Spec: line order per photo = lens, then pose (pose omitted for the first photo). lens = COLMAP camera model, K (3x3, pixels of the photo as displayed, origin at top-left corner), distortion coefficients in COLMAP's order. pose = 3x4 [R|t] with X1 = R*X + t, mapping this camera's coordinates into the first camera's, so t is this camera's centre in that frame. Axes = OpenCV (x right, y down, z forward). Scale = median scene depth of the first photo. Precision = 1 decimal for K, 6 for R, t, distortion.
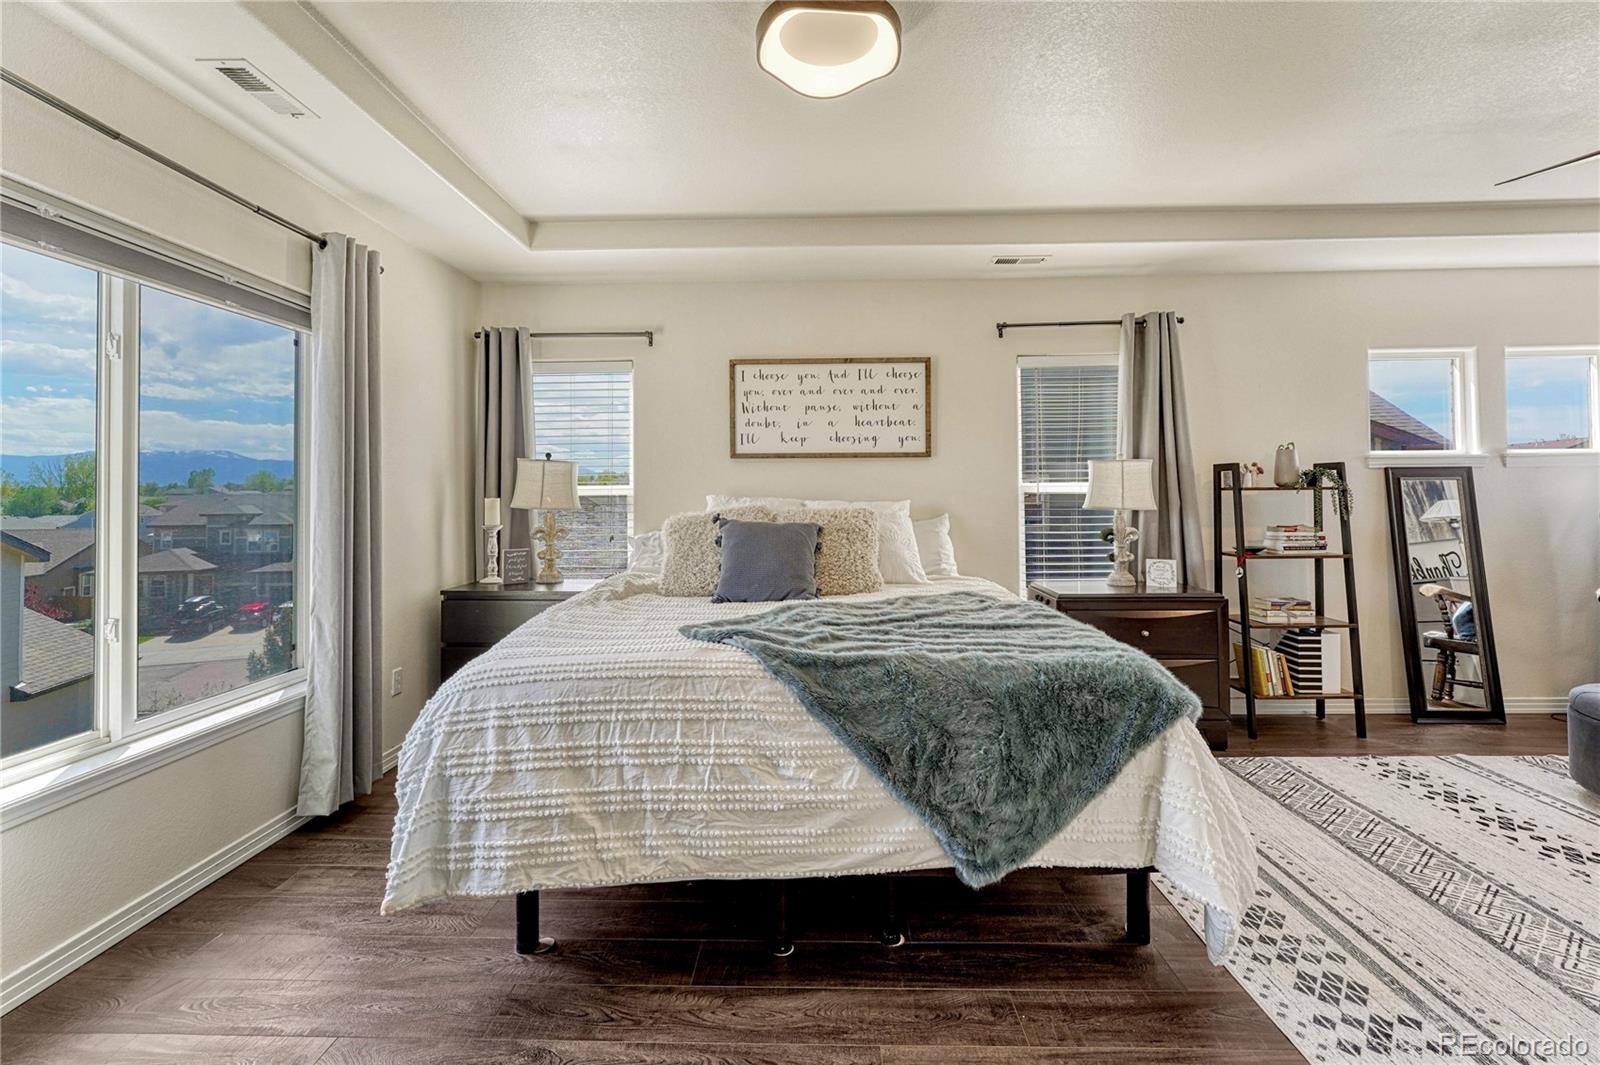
lens RADIAL K [[691.3, 0, 805.6], [0, 691.3, 487.7], [0, 0, 1]] dist [-0.001648, 0.001227]
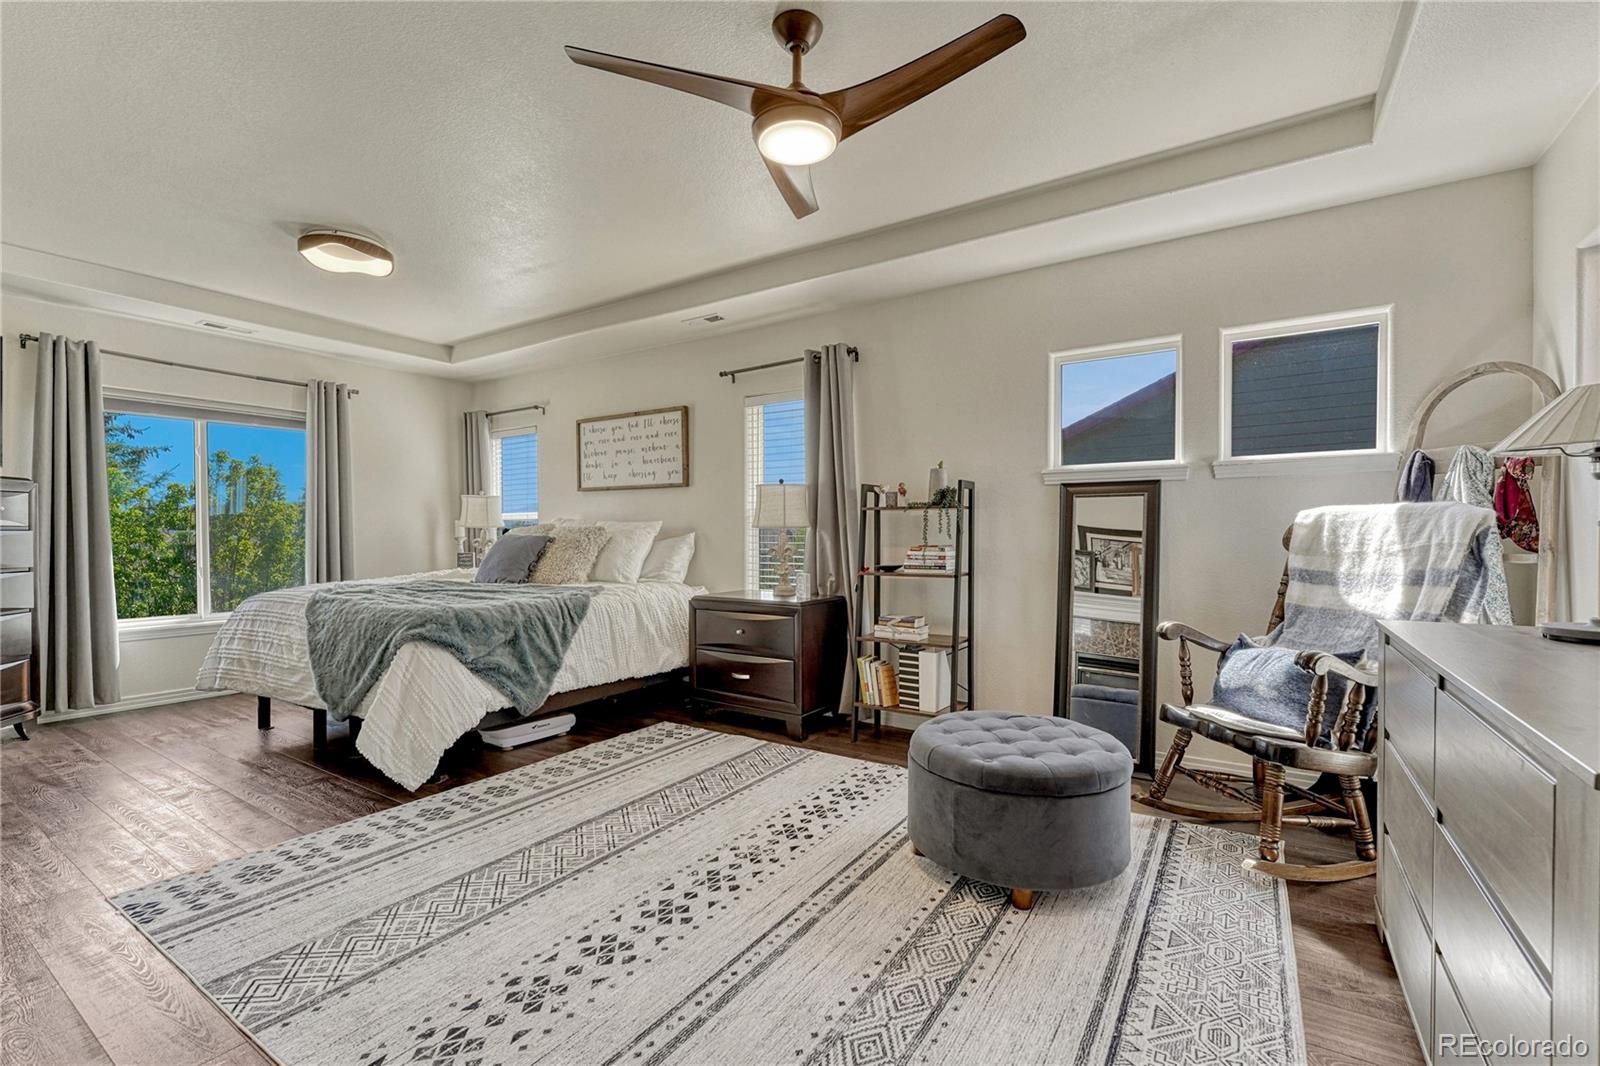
lens RADIAL K [[697.3, 0, 785.3], [0, 697.3, 540.5], [0, 0, 1]] dist [-0.001435, -0.000168]
pose [[0.844012, 0.012793, -0.536172, 1.100198], [0.002388, 0.999616, 0.027611, 0.020585], [0.536320, -0.024584, 0.843657, 0.038921]]
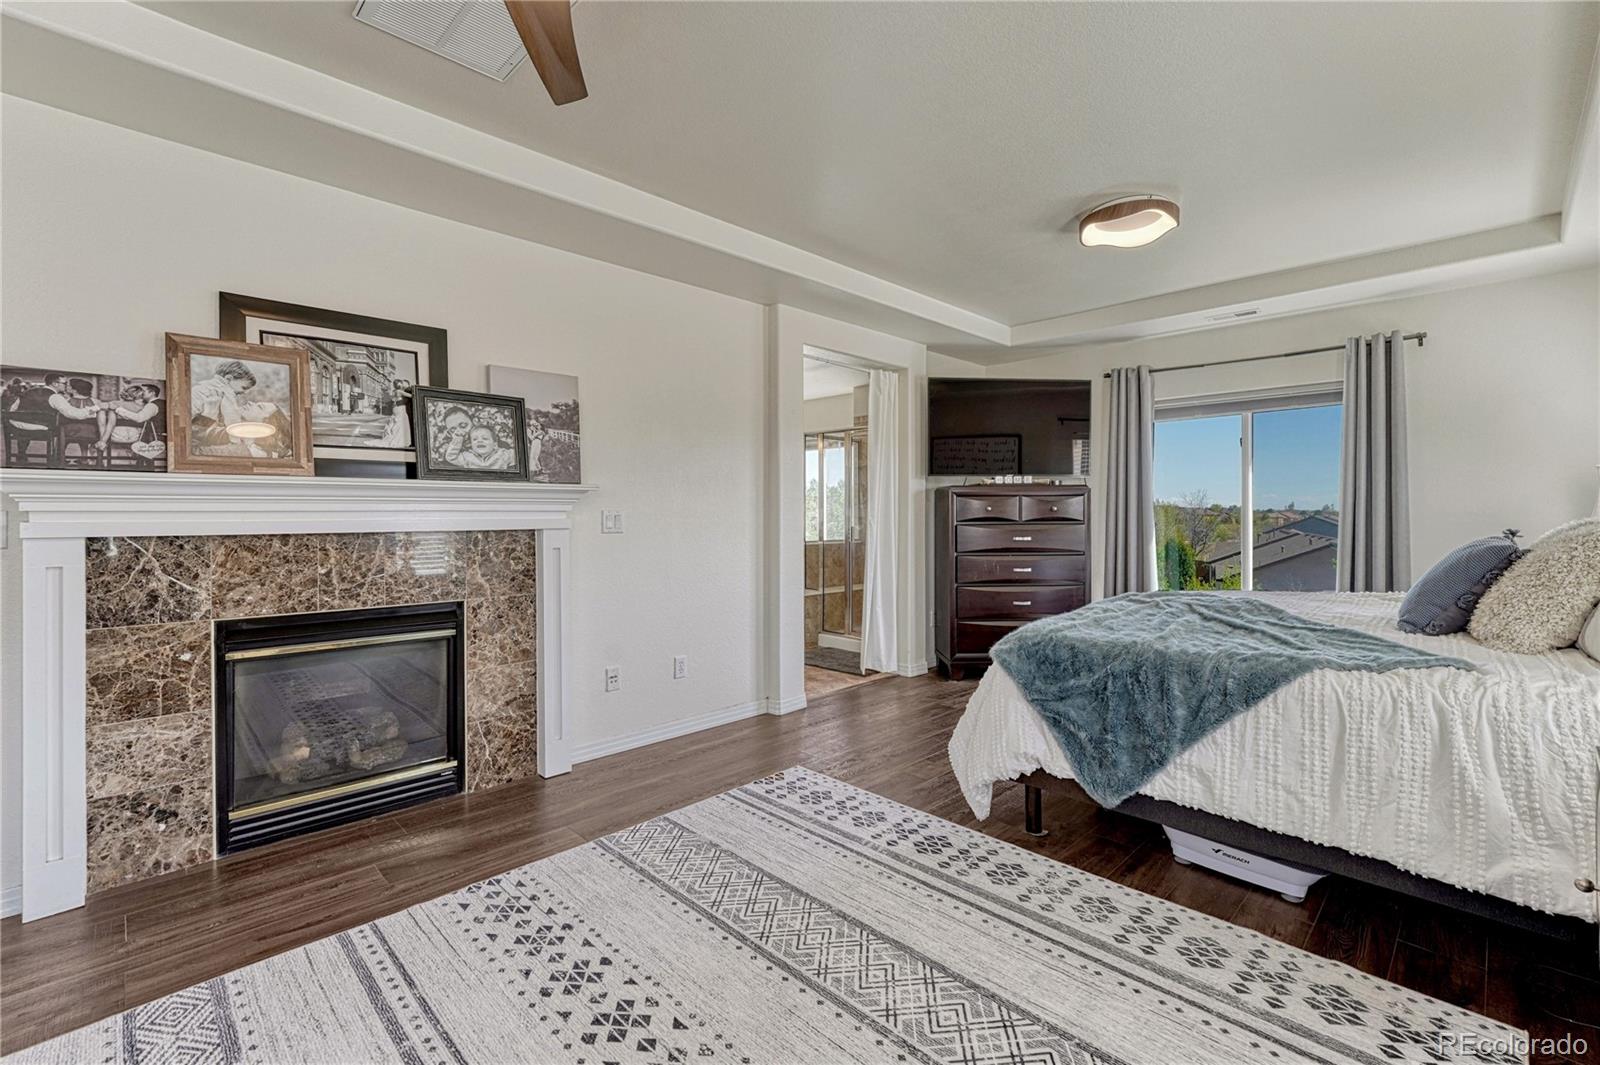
lens RADIAL K [[700.8, 0, 813.5], [0, 700.8, 511.5], [0, 0, 1]] dist [-0.001927, -0.000302]
pose [[-0.681914, 0.008080, -0.731387, 0.966490], [0.017927, 0.999823, -0.005669, 0.005255], [0.731212, -0.016977, -0.681939, 0.881061]]
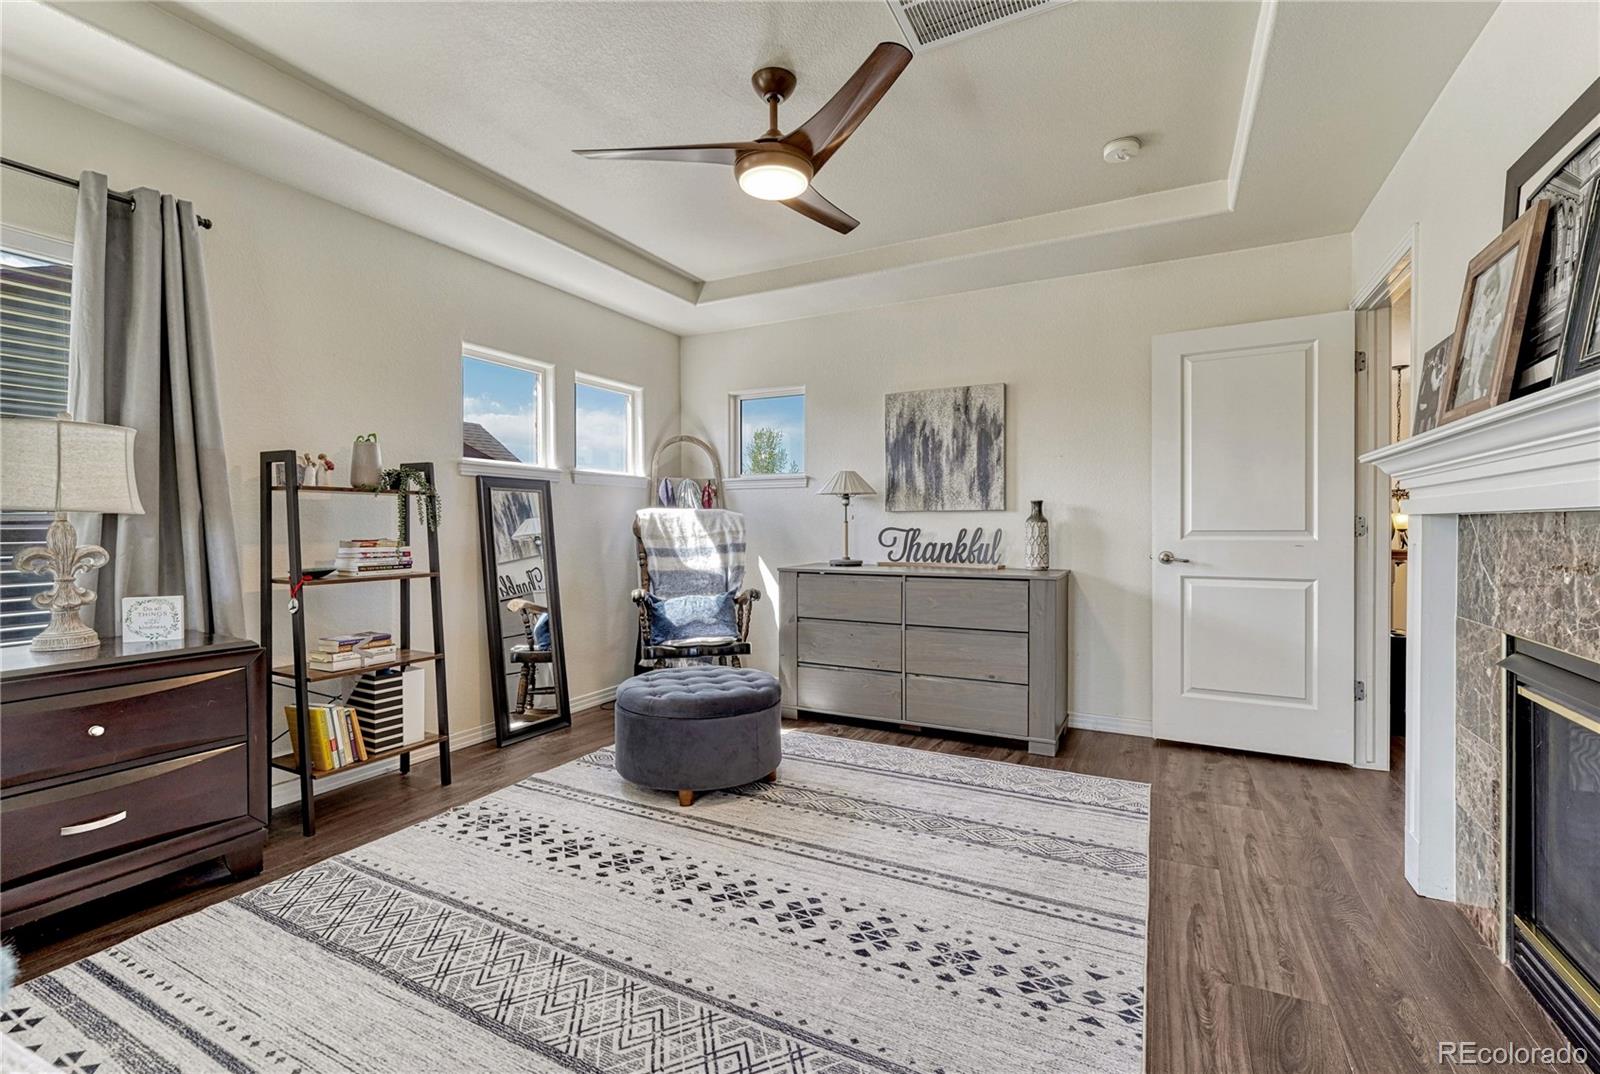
lens RADIAL K [[694.1, 0, 804.5], [0, 694.1, 535.7], [0, 0, 1]] dist [-0.000030, 0.000096]
pose [[0.438728, -0.003322, 0.898614, 0.220470], [-0.018603, 0.999745, 0.012778, 0.032406], [-0.898427, -0.022323, 0.438554, 0.223305]]
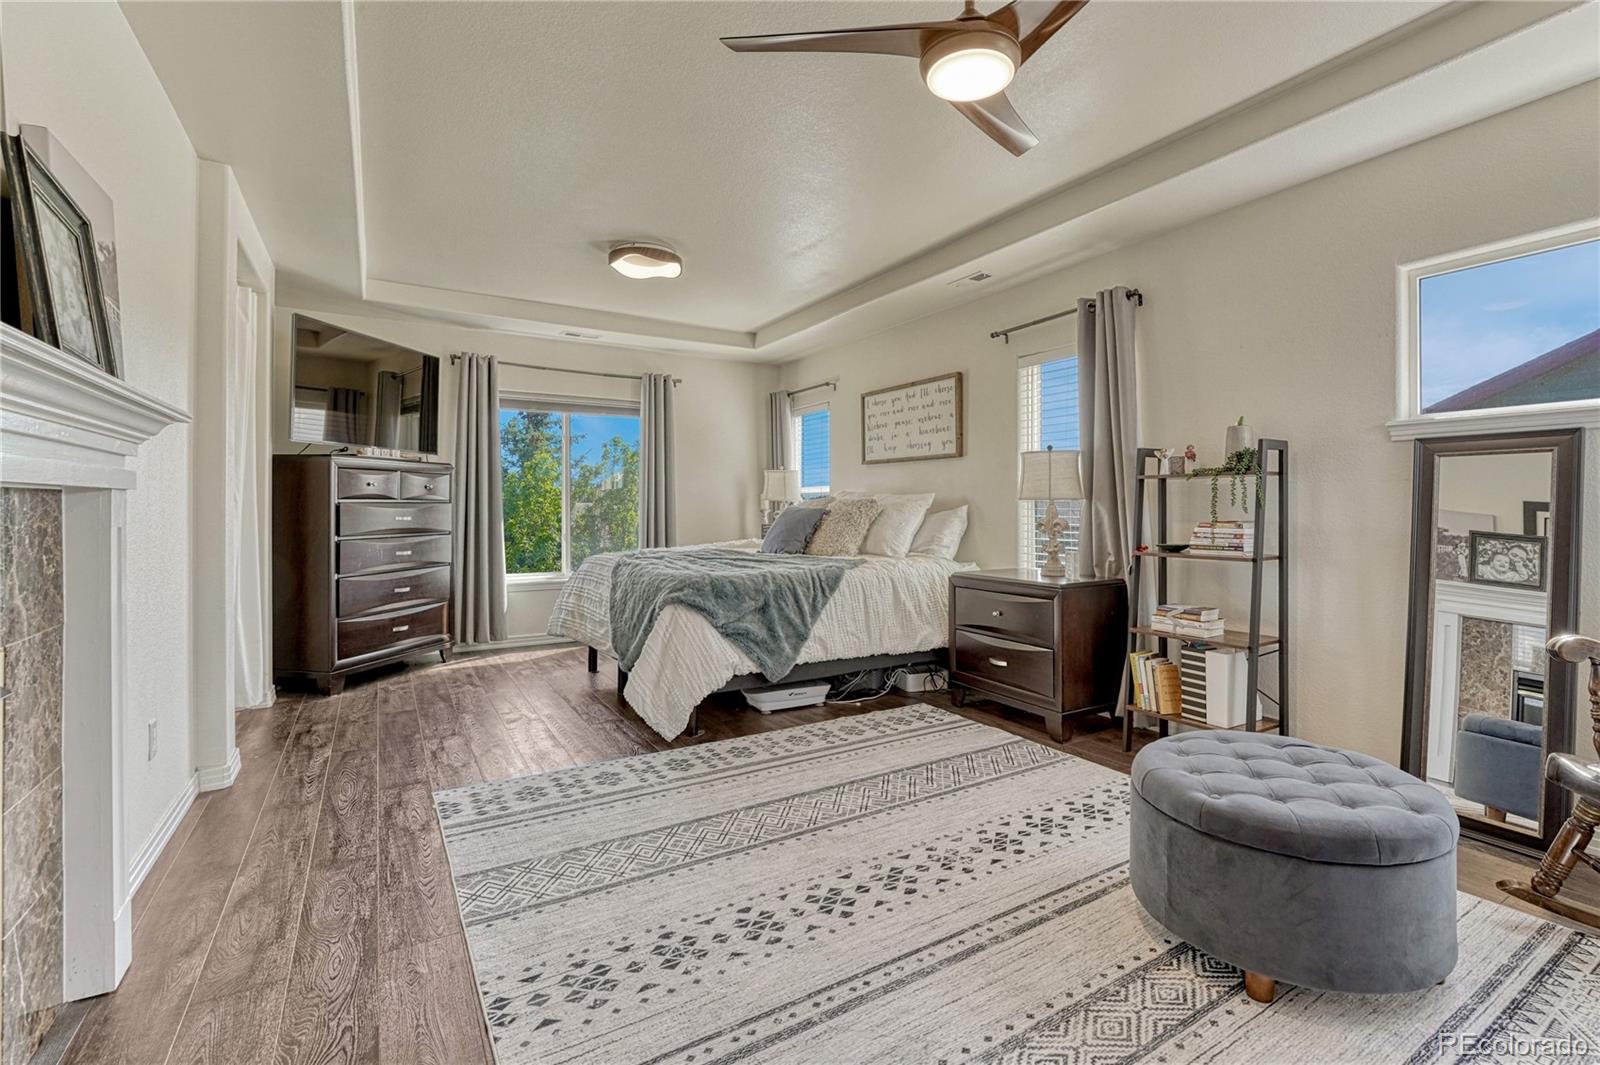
lens RADIAL K [[723.1, 0, 837.3], [0, 723.1, 500.0], [0, 0, 1]] dist [0.002458, -0.000503]
pose [[0.558553, 0.001241, -0.829468, 1.189995], [0.008666, 0.999936, 0.007331, 0.020938], [0.829424, -0.011283, 0.558506, 0.150770]]
